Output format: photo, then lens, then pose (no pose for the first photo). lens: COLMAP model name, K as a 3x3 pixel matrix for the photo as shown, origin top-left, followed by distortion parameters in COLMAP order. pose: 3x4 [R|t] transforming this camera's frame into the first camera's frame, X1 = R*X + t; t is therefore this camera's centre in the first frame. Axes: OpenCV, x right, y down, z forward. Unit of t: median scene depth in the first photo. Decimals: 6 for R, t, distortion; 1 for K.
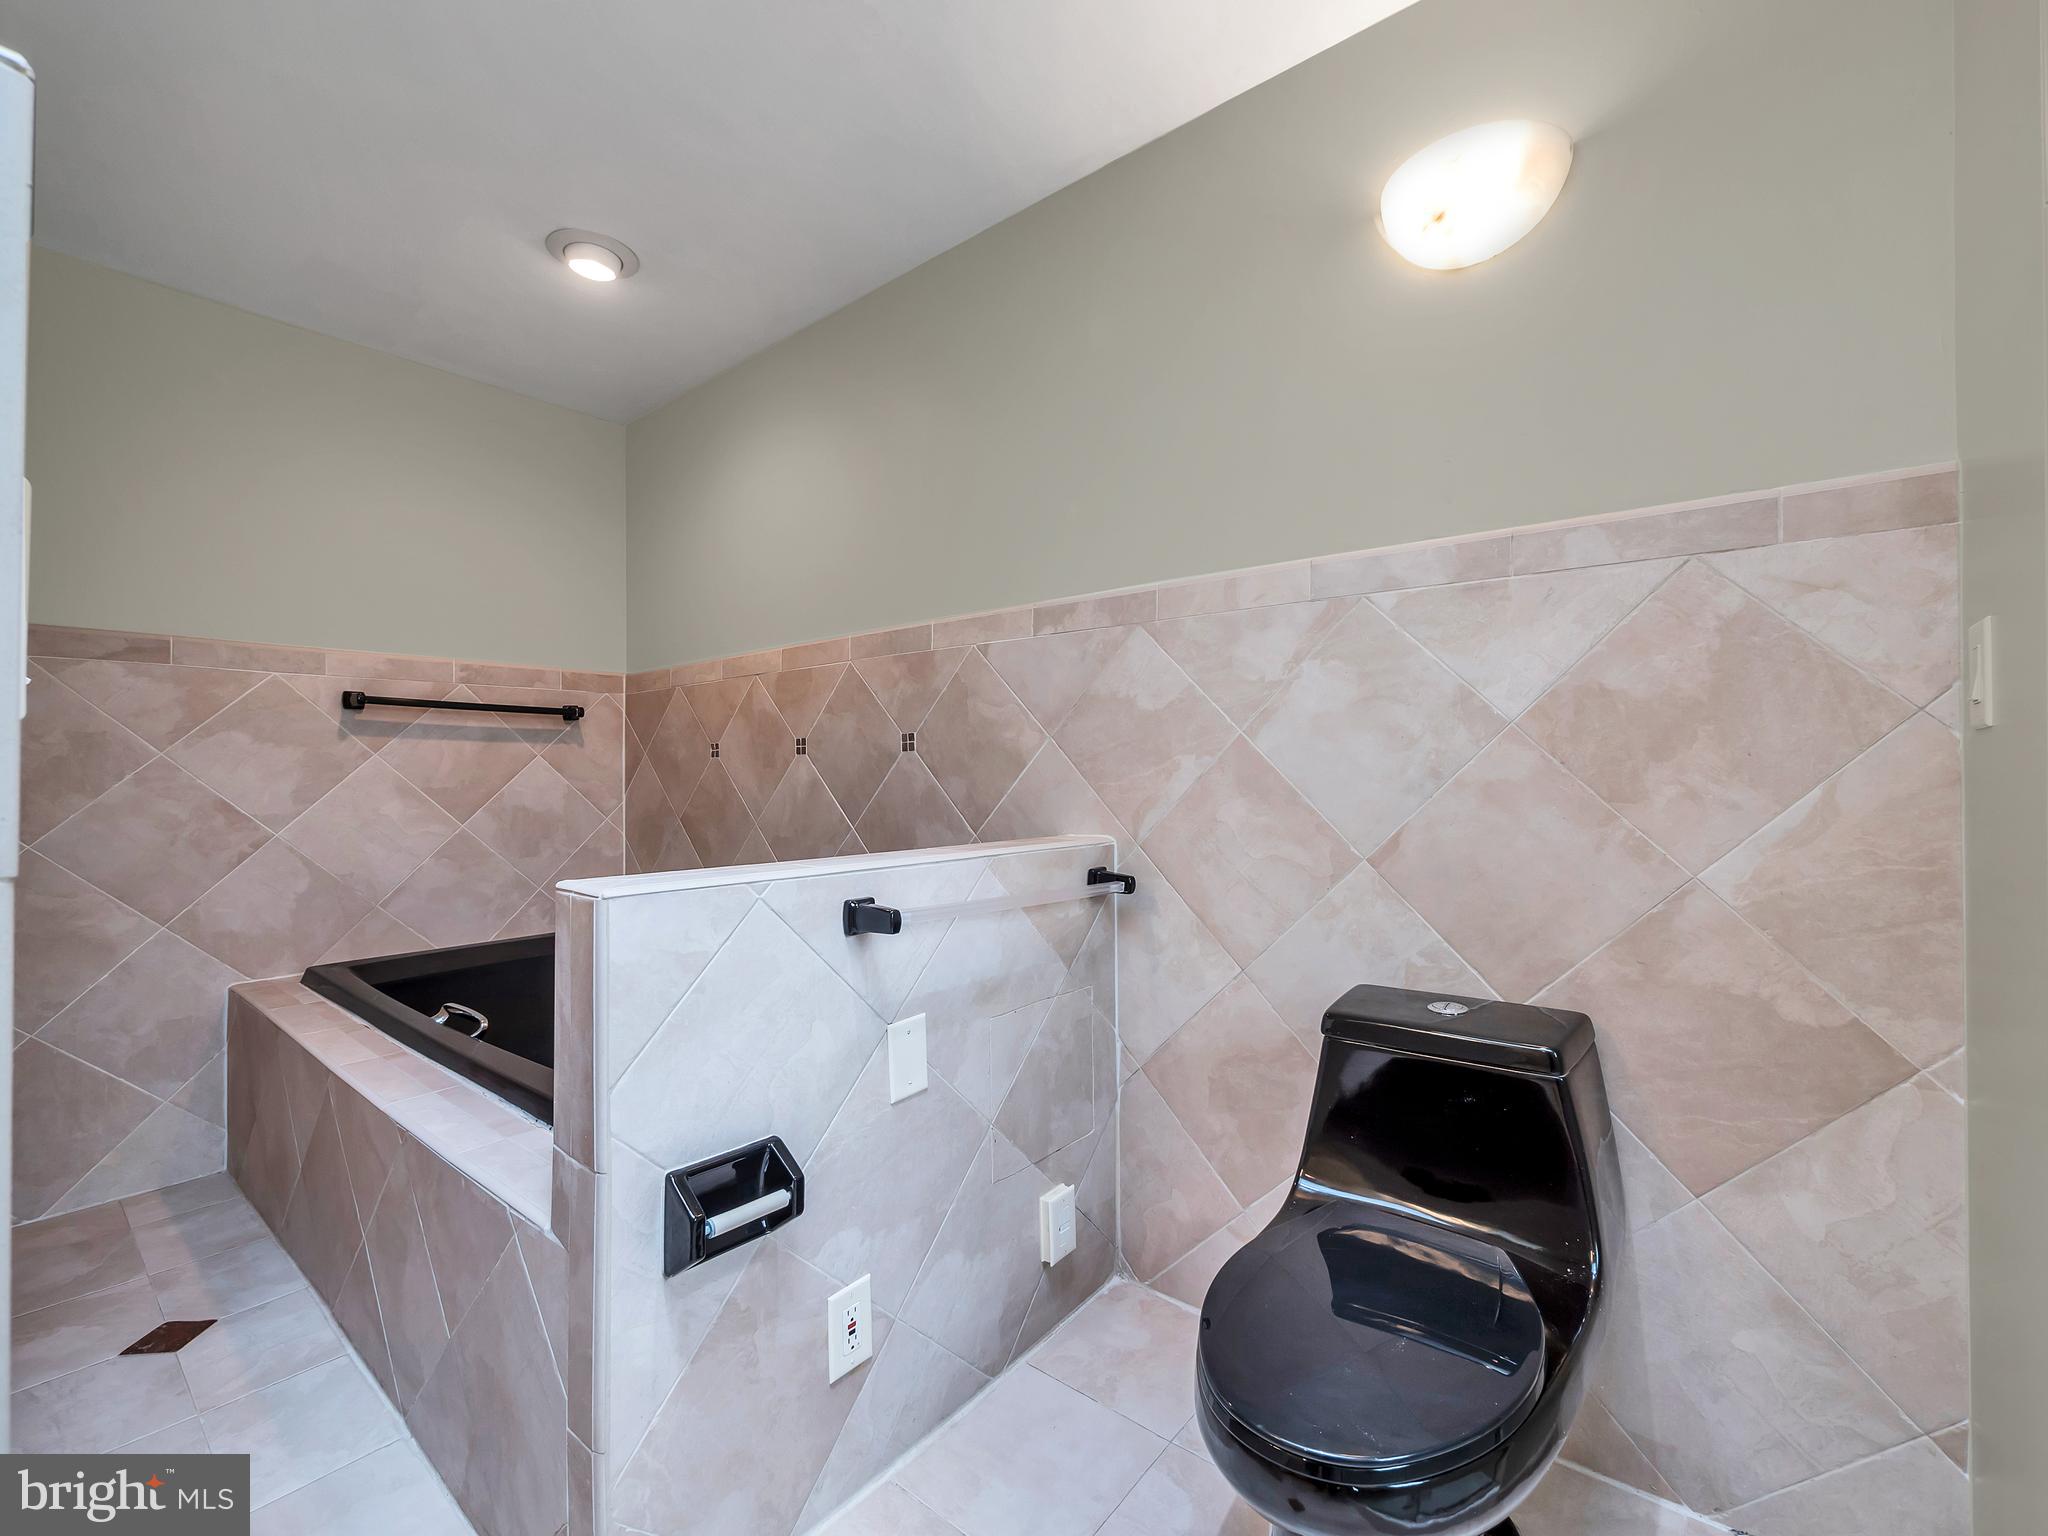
lens RADIAL K [[881.9, 0, 1039.0], [0, 881.9, 775.5], [0, 0, 1]] dist [-0.005364, 0.000666]
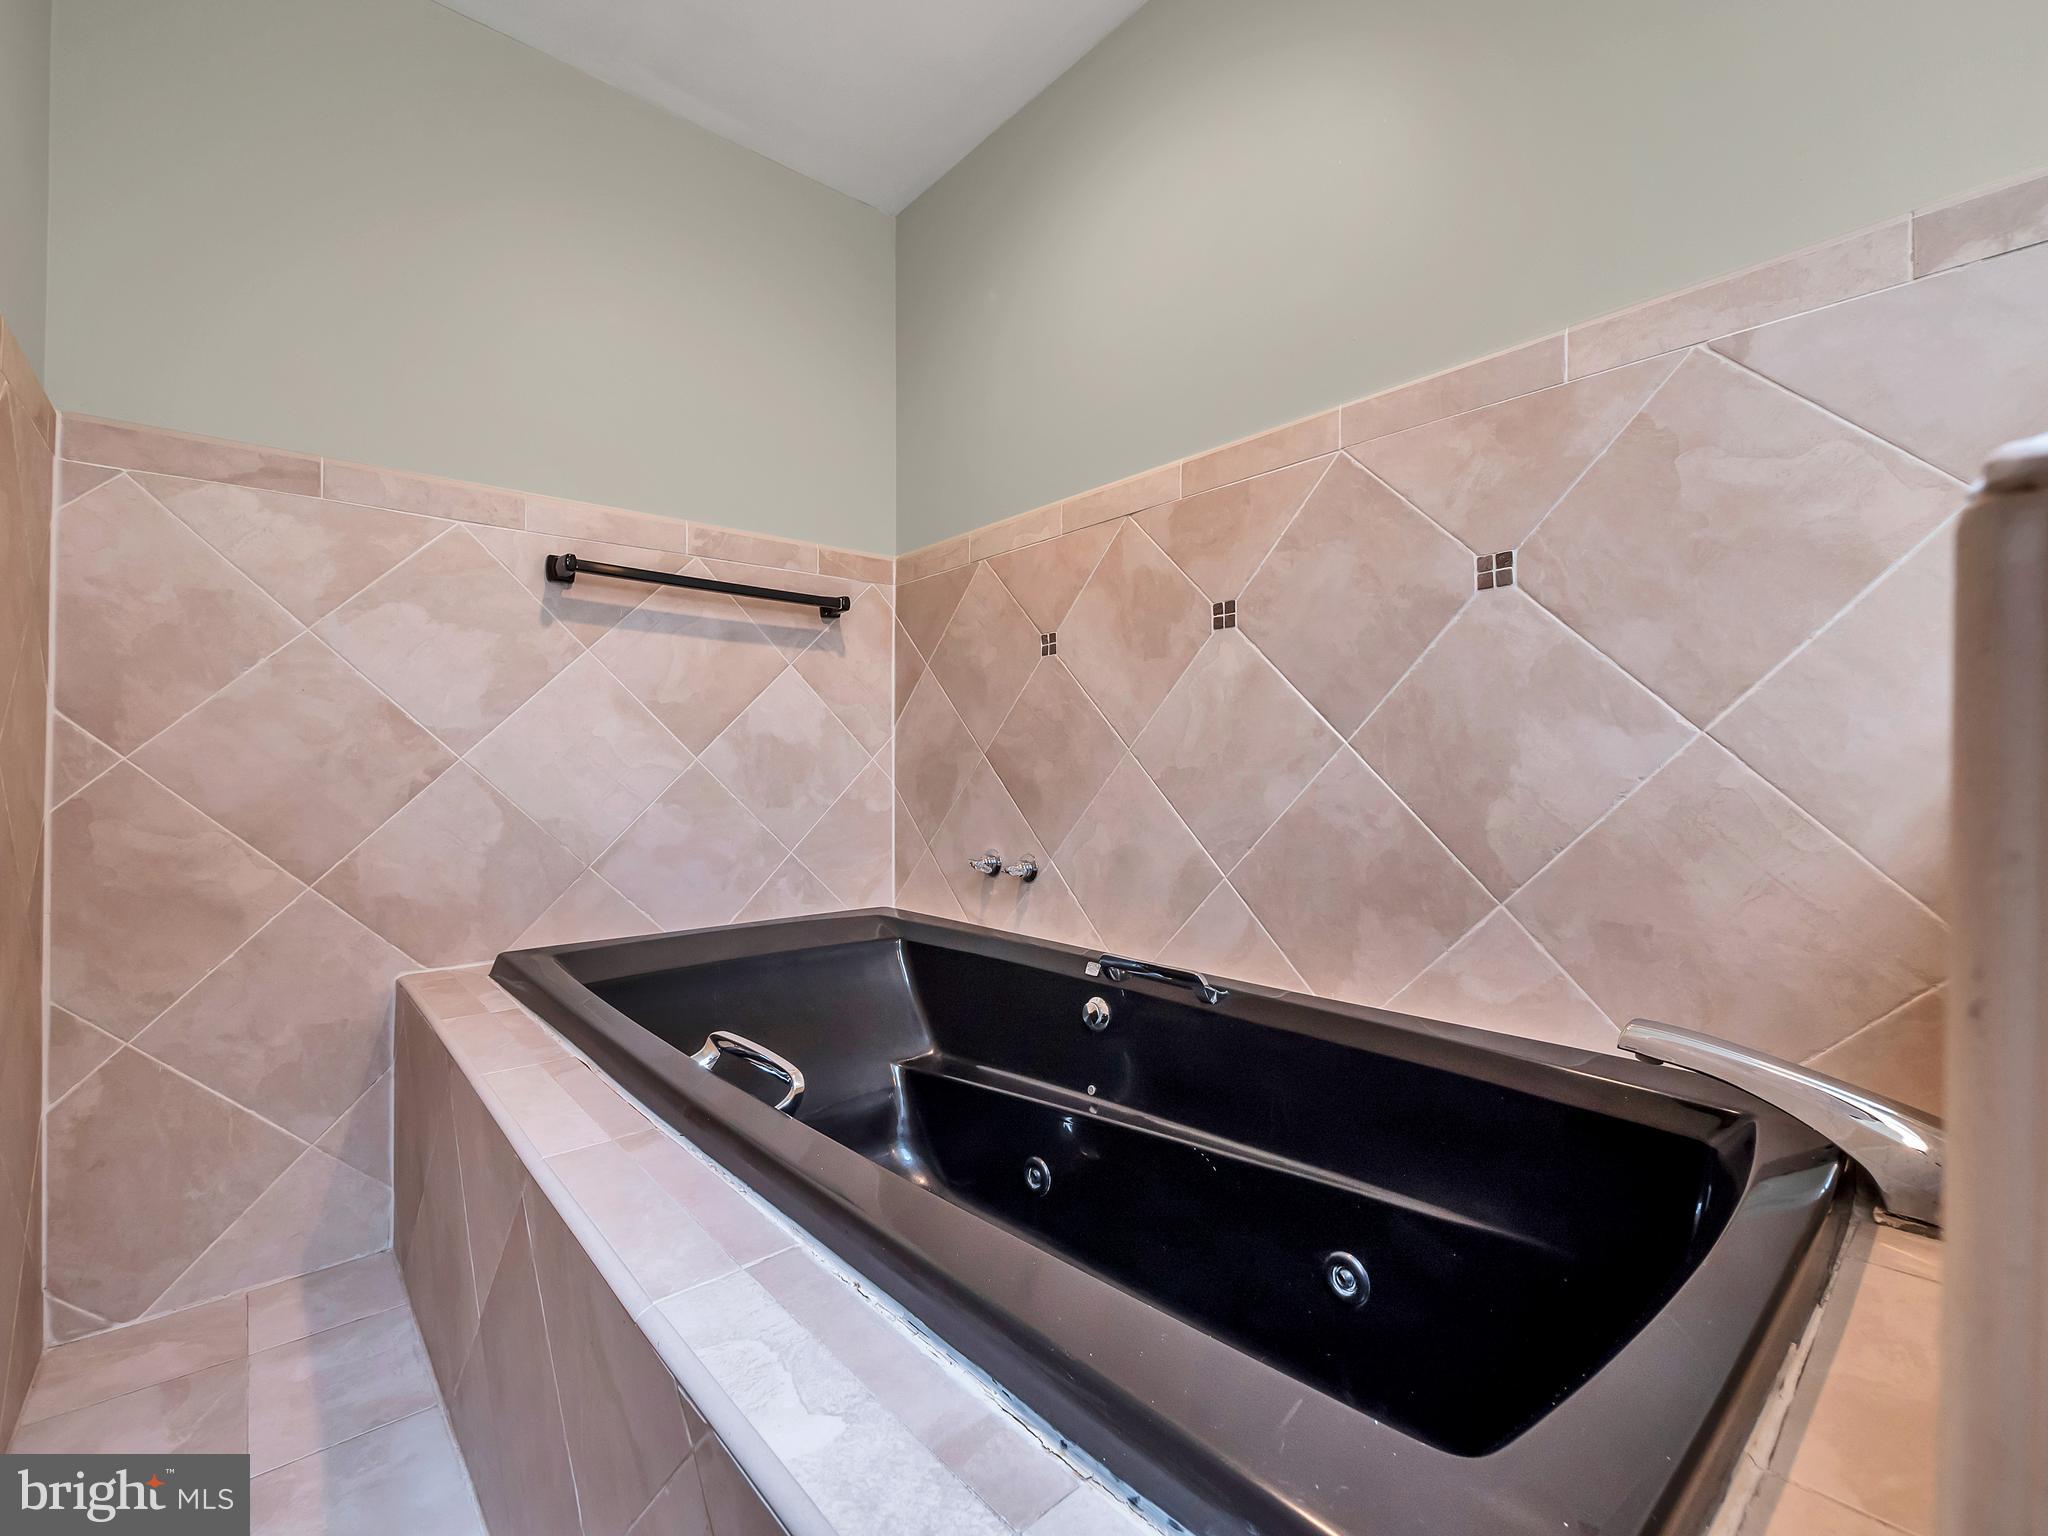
lens RADIAL K [[881.9, 0, 1007.4], [0, 881.9, 772.0], [0, 0, 1]] dist [-0.005364, 0.000666]
pose [[0.983309, -0.000595, -0.181941, -0.333618], [-0.000509, 0.999982, -0.006022, 0.084933], [0.181941, 0.006014, 0.983291, 0.415797]]
